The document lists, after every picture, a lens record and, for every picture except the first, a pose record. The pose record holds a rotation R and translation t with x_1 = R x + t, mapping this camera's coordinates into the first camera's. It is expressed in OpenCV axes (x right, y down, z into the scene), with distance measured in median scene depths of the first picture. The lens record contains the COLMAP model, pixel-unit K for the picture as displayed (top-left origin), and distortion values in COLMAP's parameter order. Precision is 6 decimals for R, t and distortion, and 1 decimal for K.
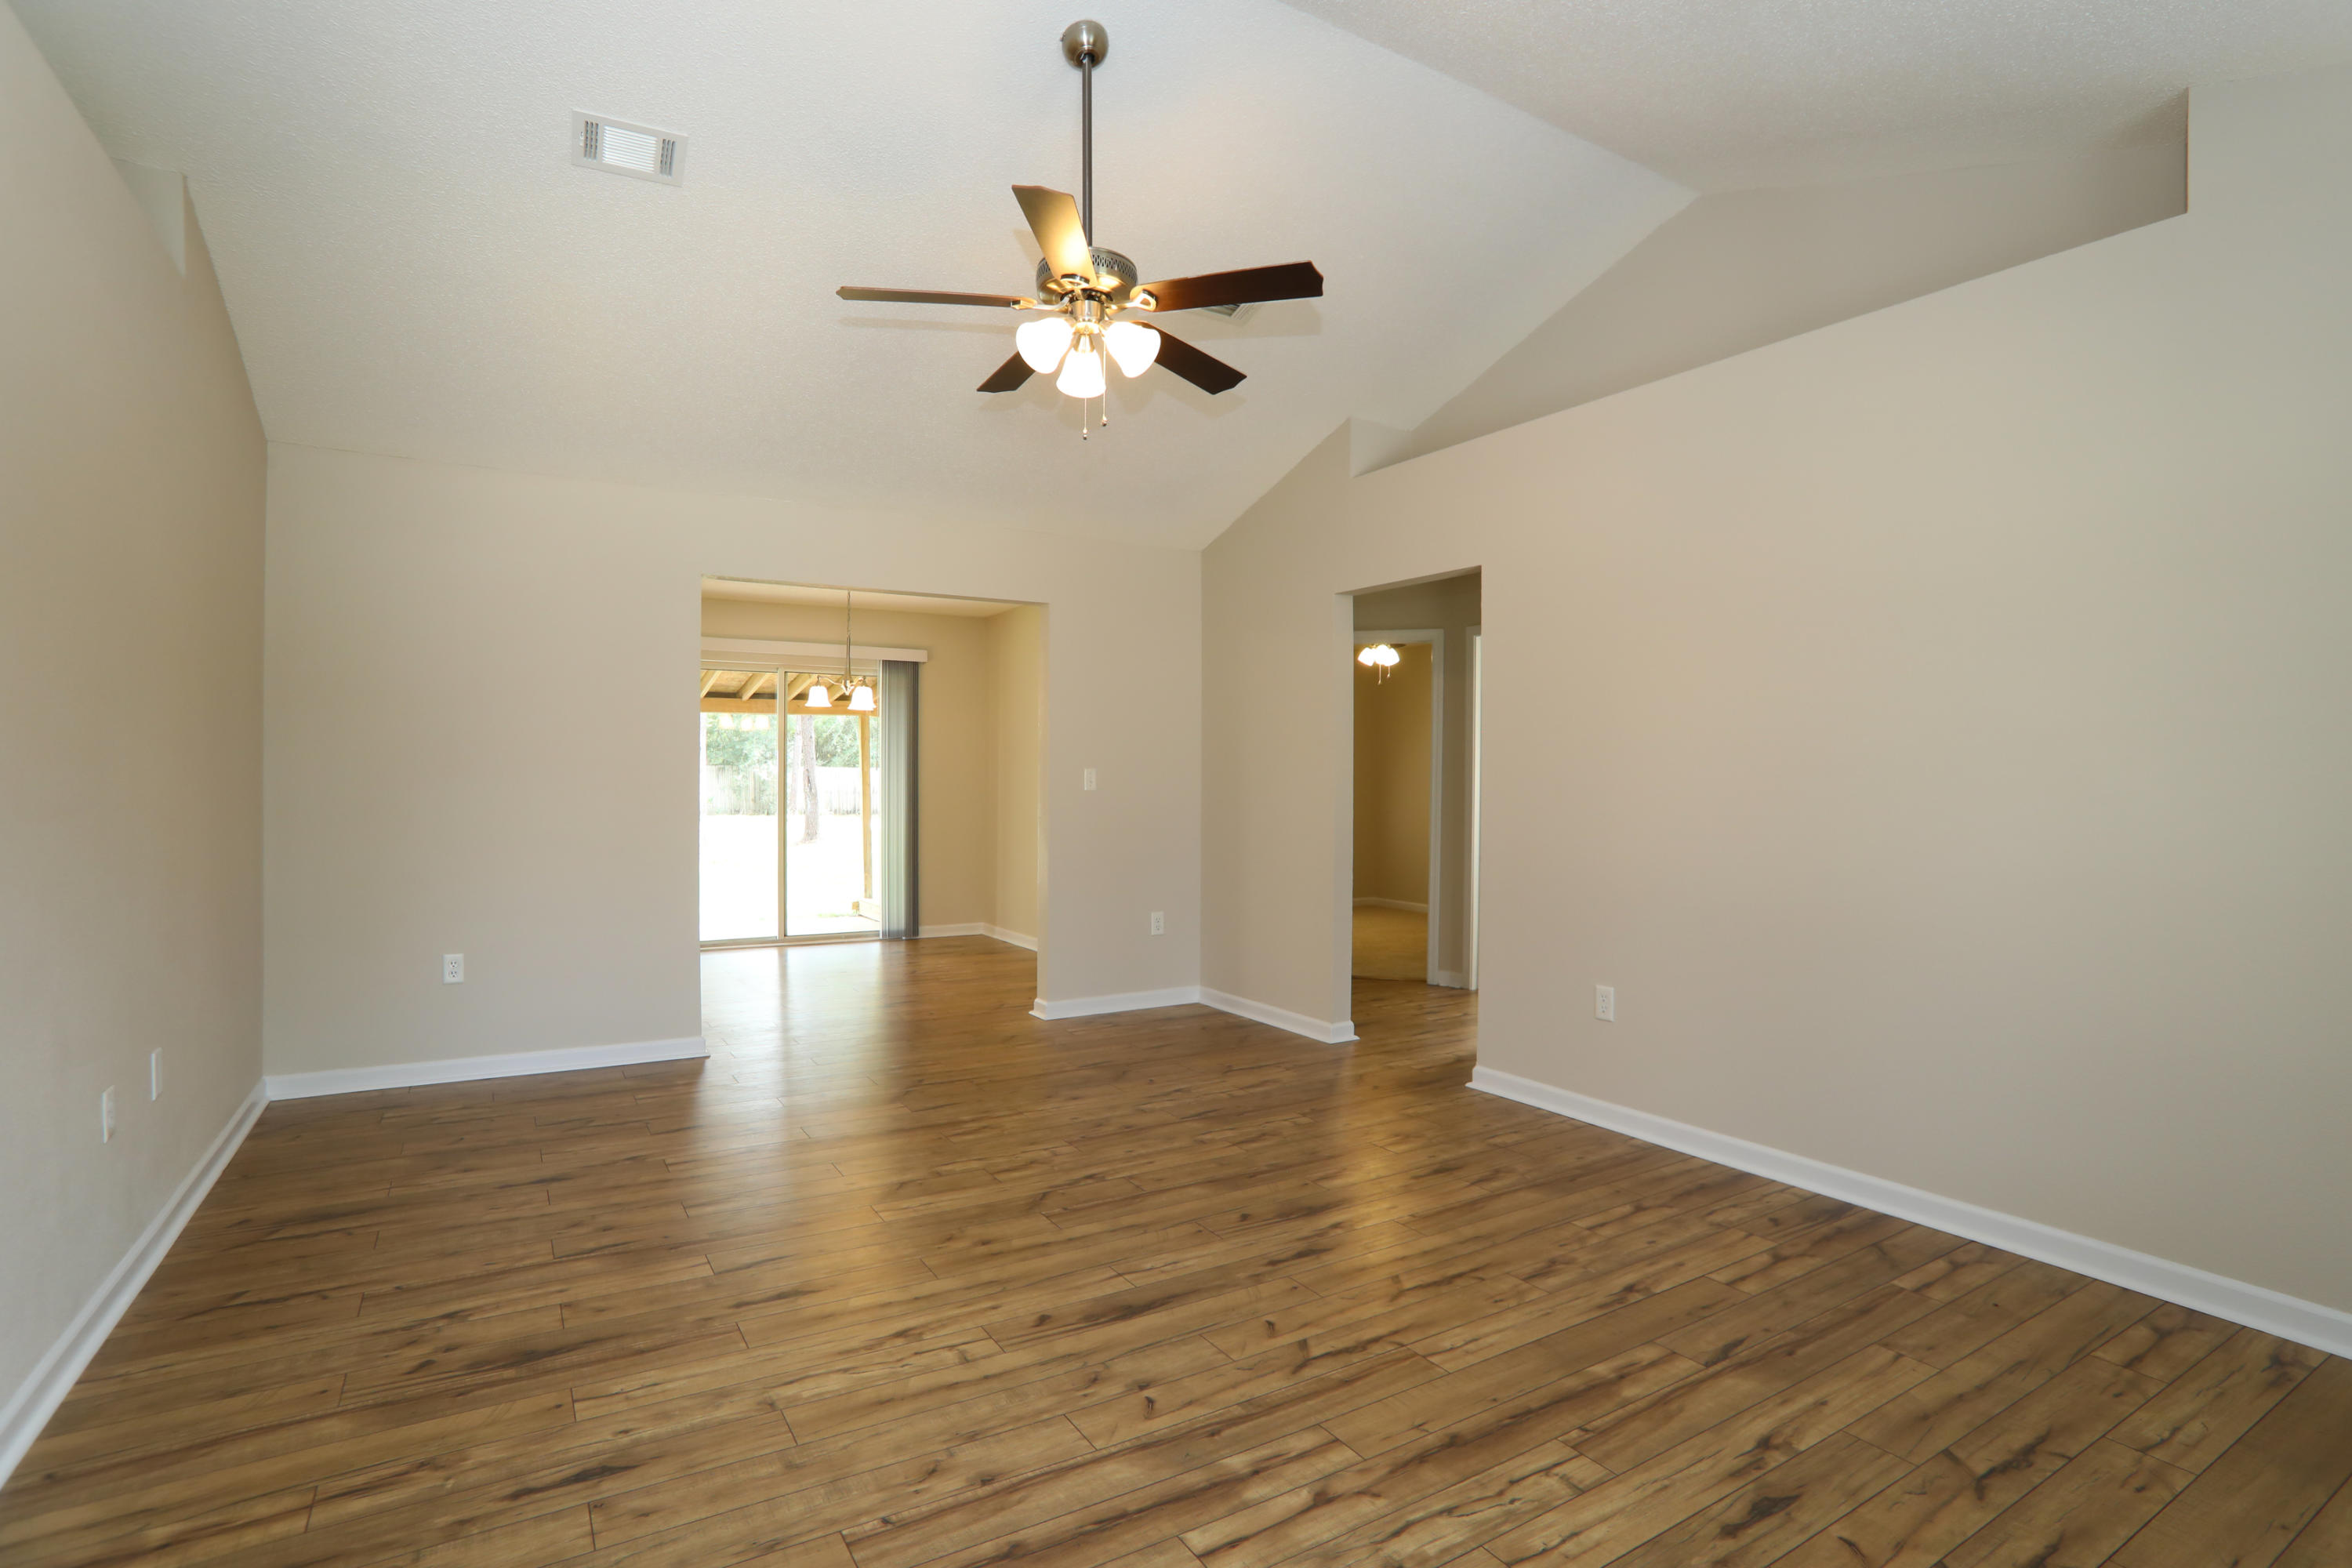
lens RADIAL K [[1111.4, 0, 1177.3], [0, 1111.4, 797.3], [0, 0, 1]] dist [-0.001721, -0.000110]
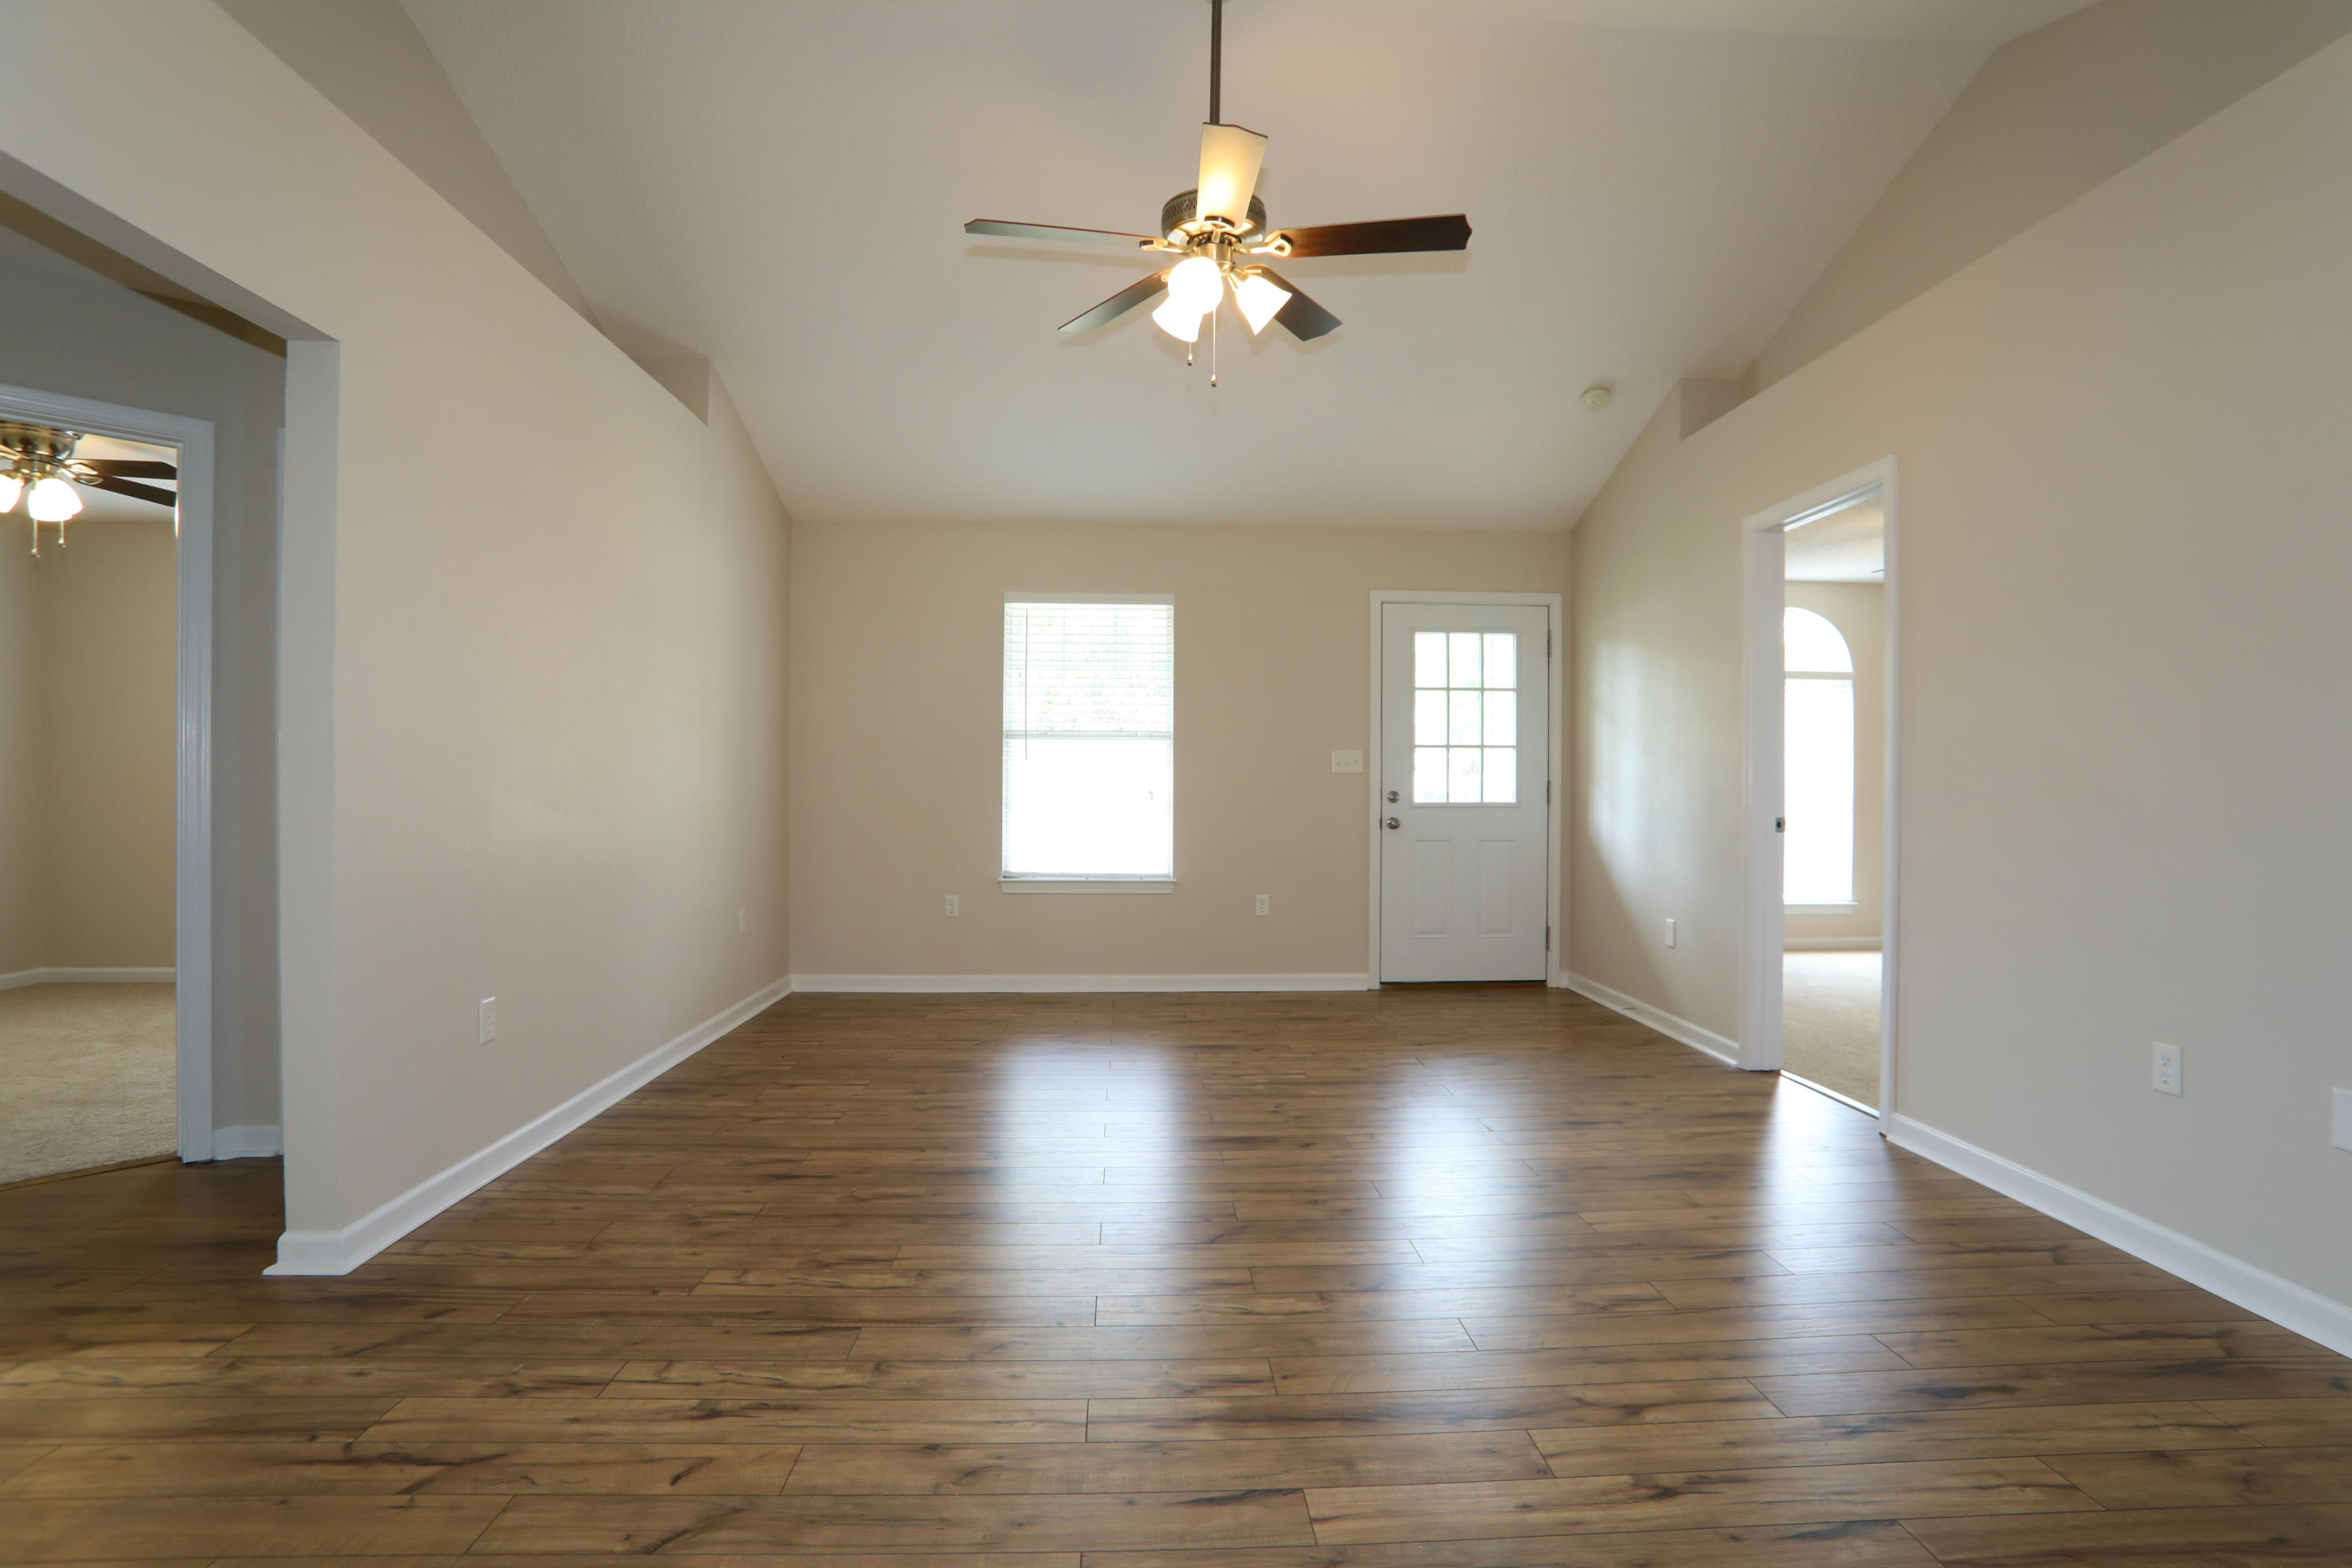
lens RADIAL K [[1111.4, 0, 1179.5], [0, 1111.4, 777.4], [0, 0, 1]] dist [-0.001721, -0.000110]
pose [[-0.865738, -0.008215, 0.500431, -0.482609], [-0.003578, 0.999941, 0.010224, 0.008430], [-0.500485, 0.007061, -0.865716, 1.642696]]
